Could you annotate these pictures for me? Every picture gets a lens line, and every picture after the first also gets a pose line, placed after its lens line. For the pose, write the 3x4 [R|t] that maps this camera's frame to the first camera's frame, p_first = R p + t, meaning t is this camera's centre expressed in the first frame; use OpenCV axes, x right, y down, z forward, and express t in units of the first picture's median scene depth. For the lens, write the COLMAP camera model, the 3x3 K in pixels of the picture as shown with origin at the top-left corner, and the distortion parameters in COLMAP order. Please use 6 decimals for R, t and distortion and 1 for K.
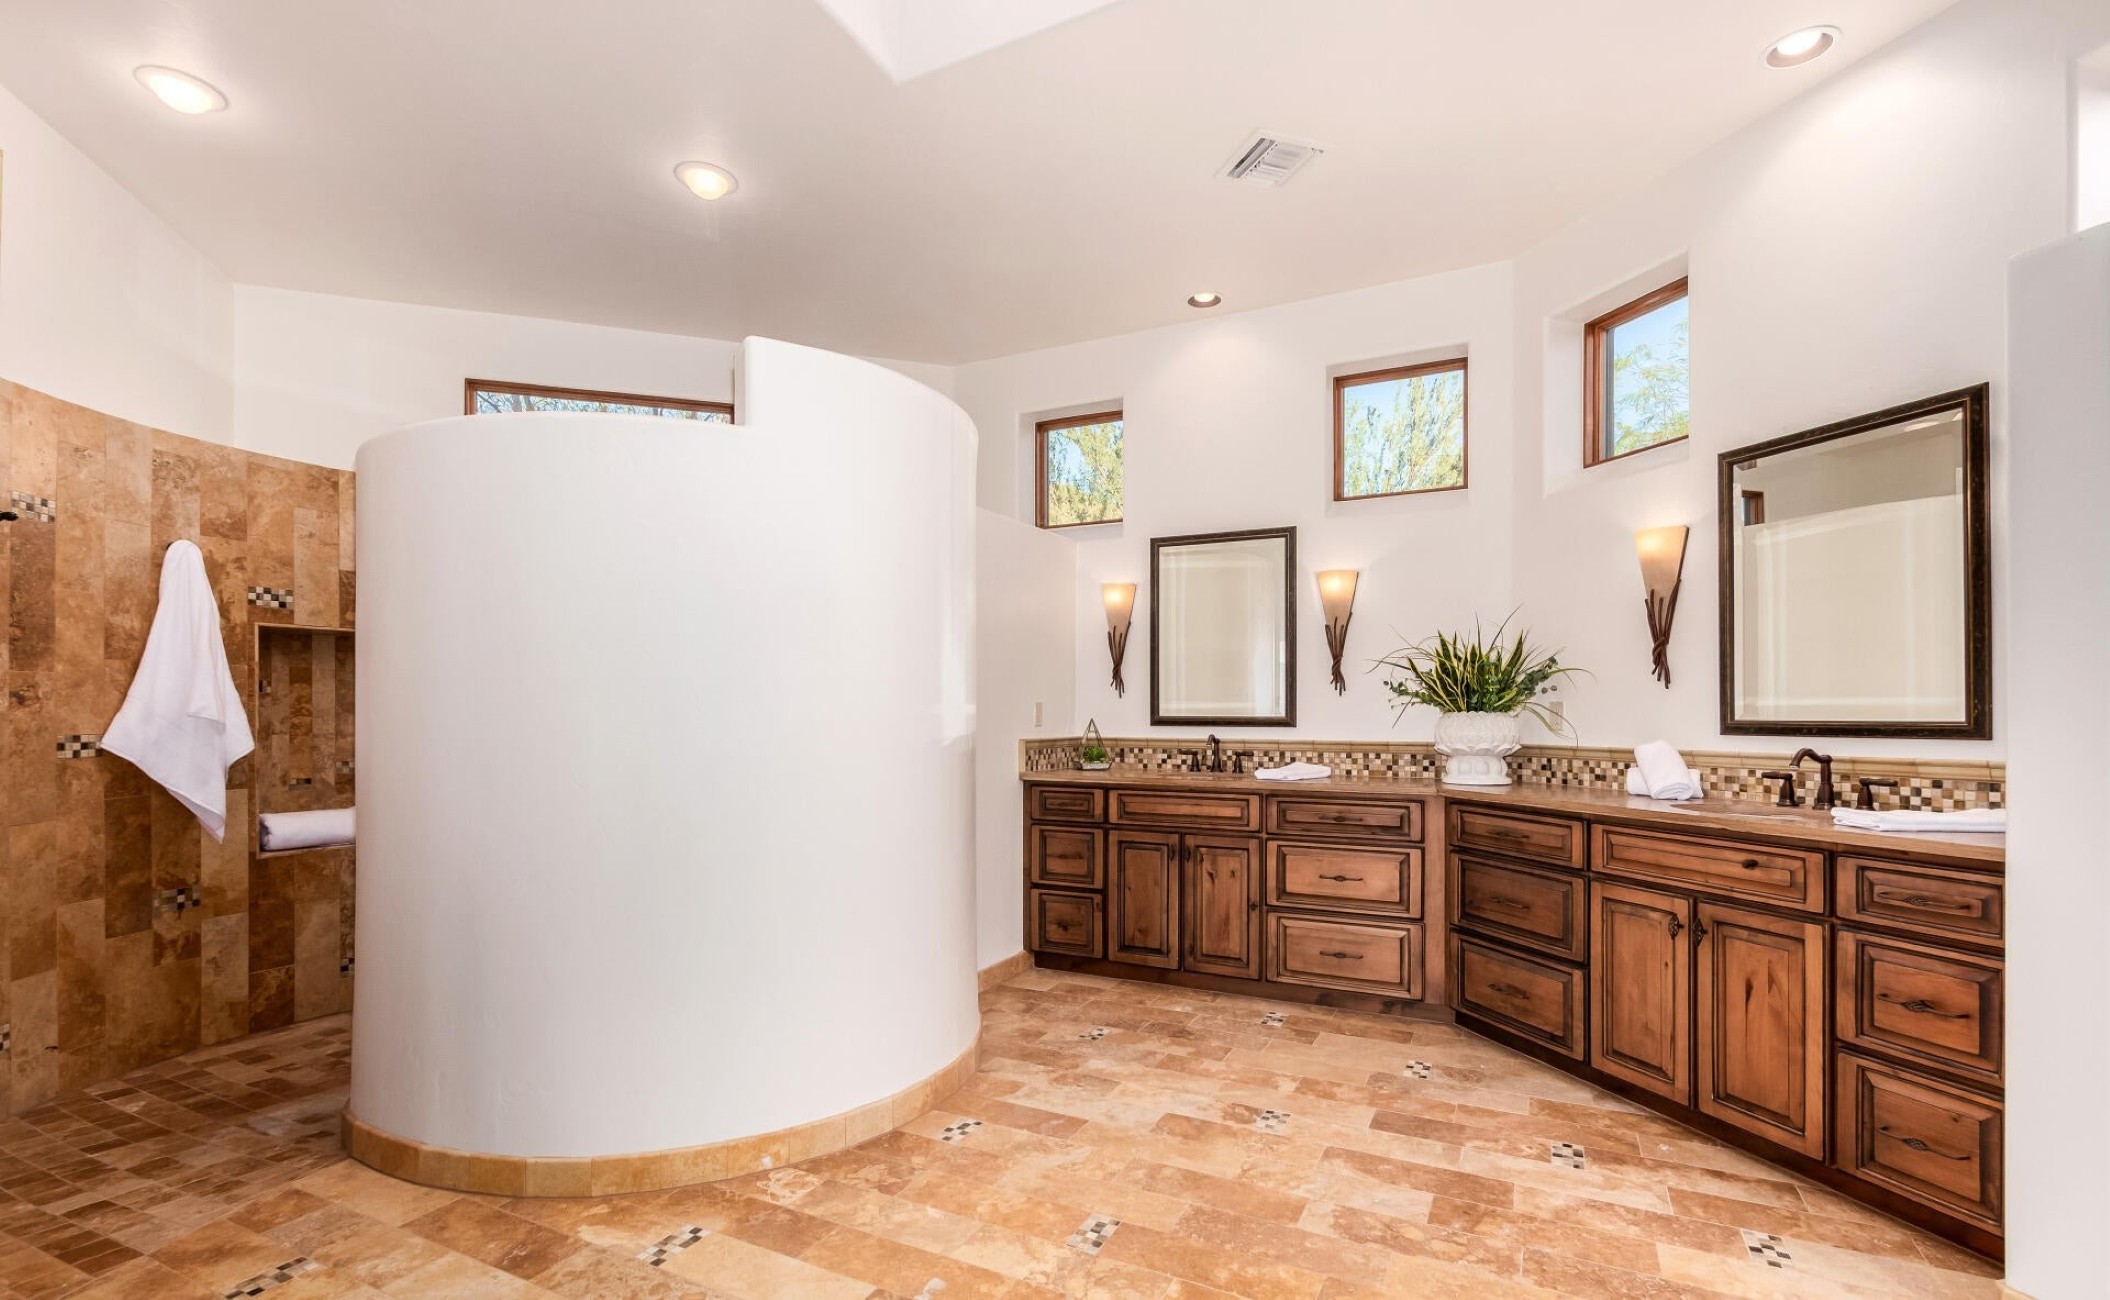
lens RADIAL K [[966.2, 0, 1059.6], [0, 966.2, 713.3], [0, 0, 1]] dist [0.000842, 0.000000]
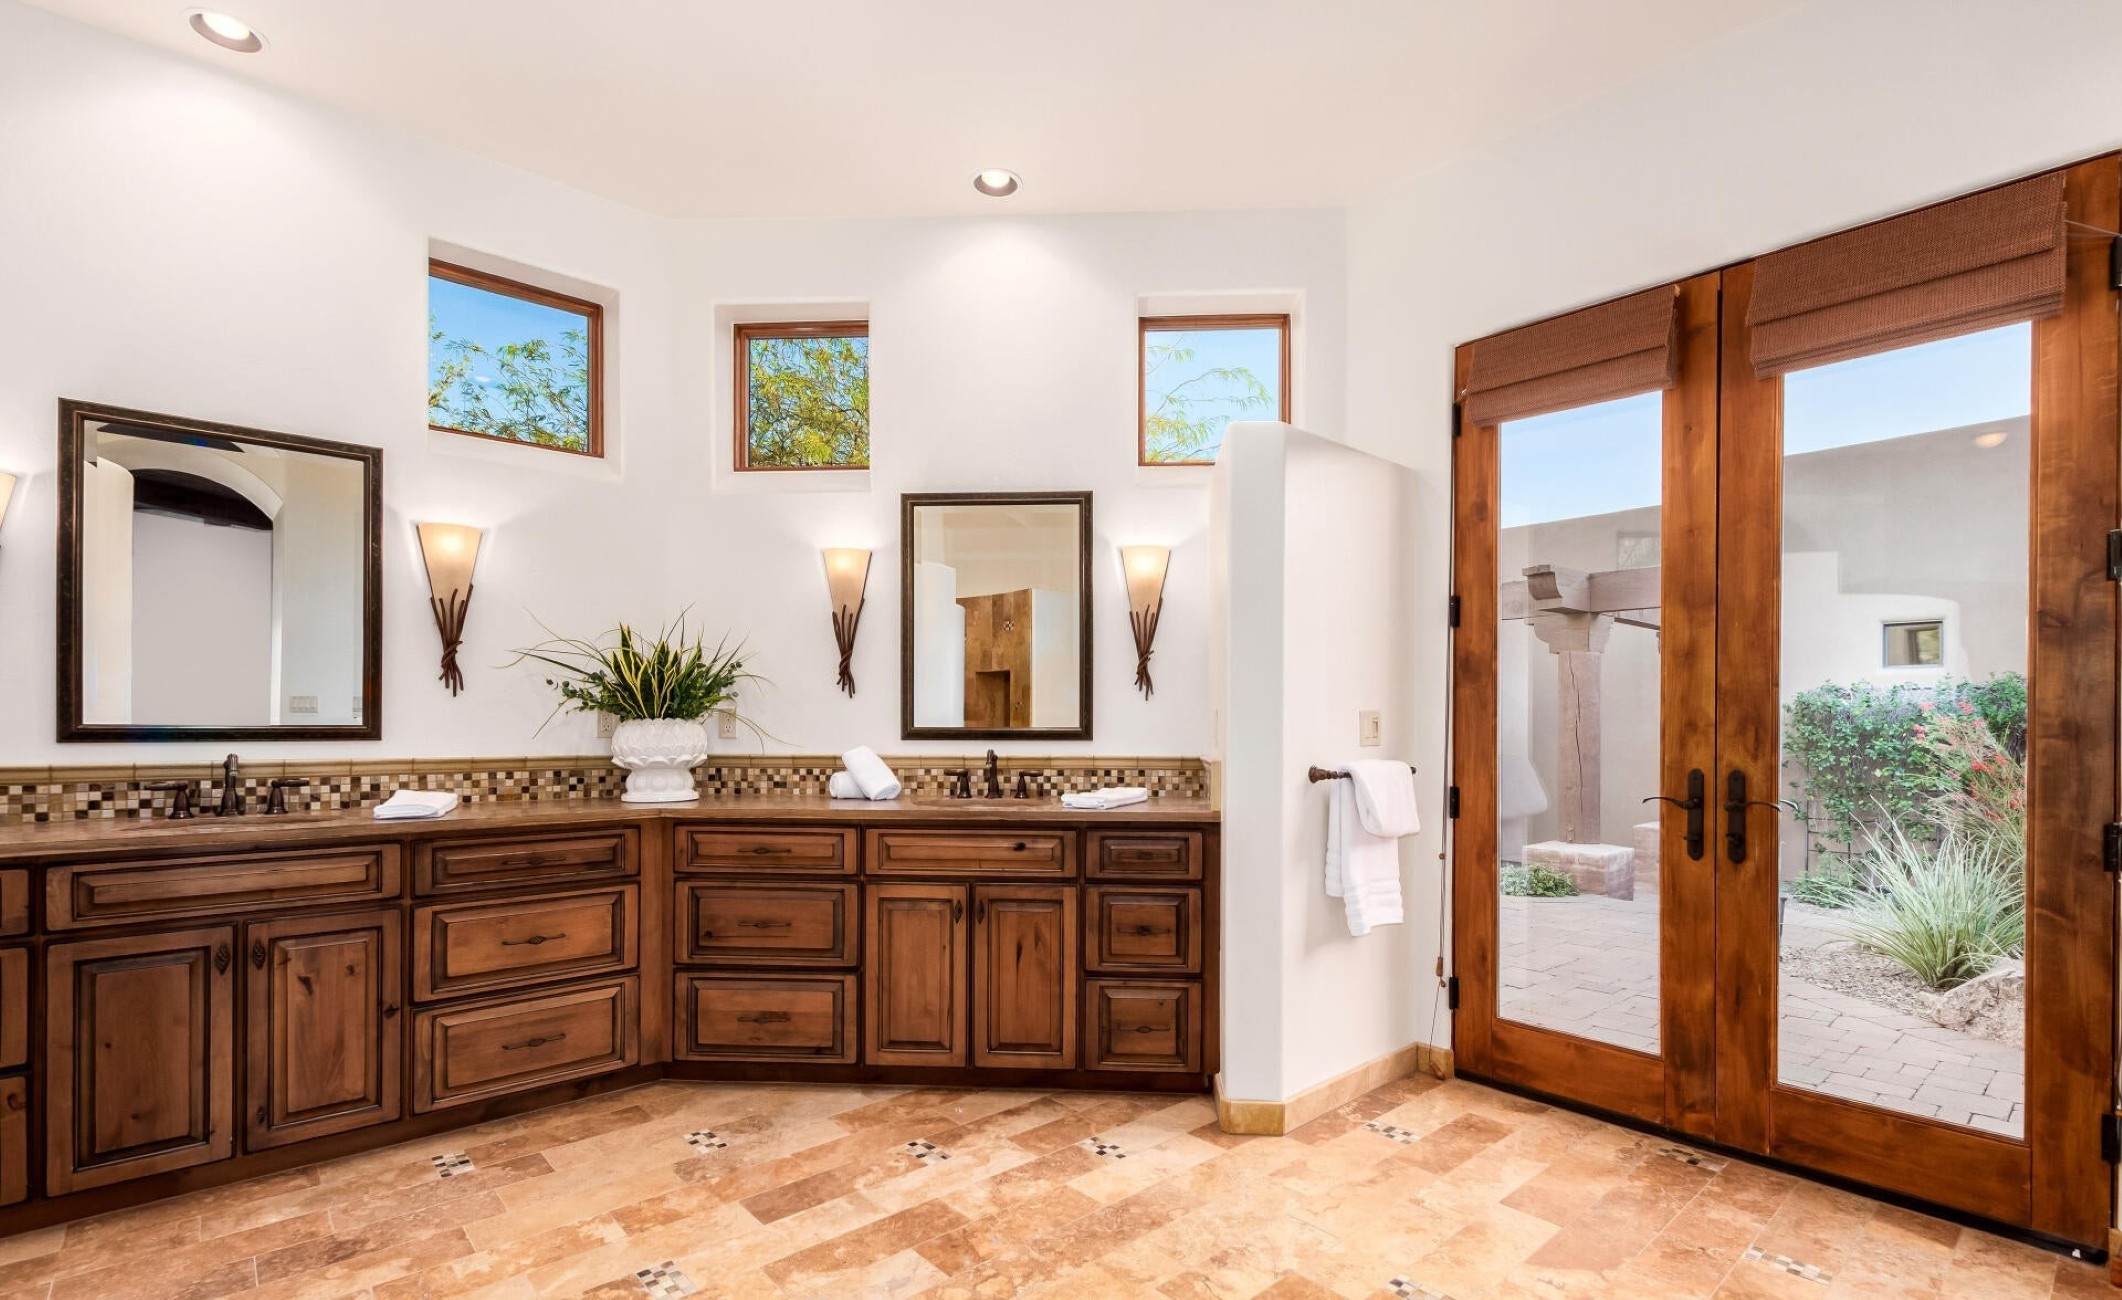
lens RADIAL K [[985.7, 0, 1019.4], [0, 985.7, 719.7], [0, 0, 1]] dist [-0.000942, -0.000206]
pose [[0.356184, -0.000300, 0.934416, -0.307932], [-0.003646, 0.999992, 0.001711, -0.003795], [-0.934409, -0.004016, 0.356180, 0.393438]]
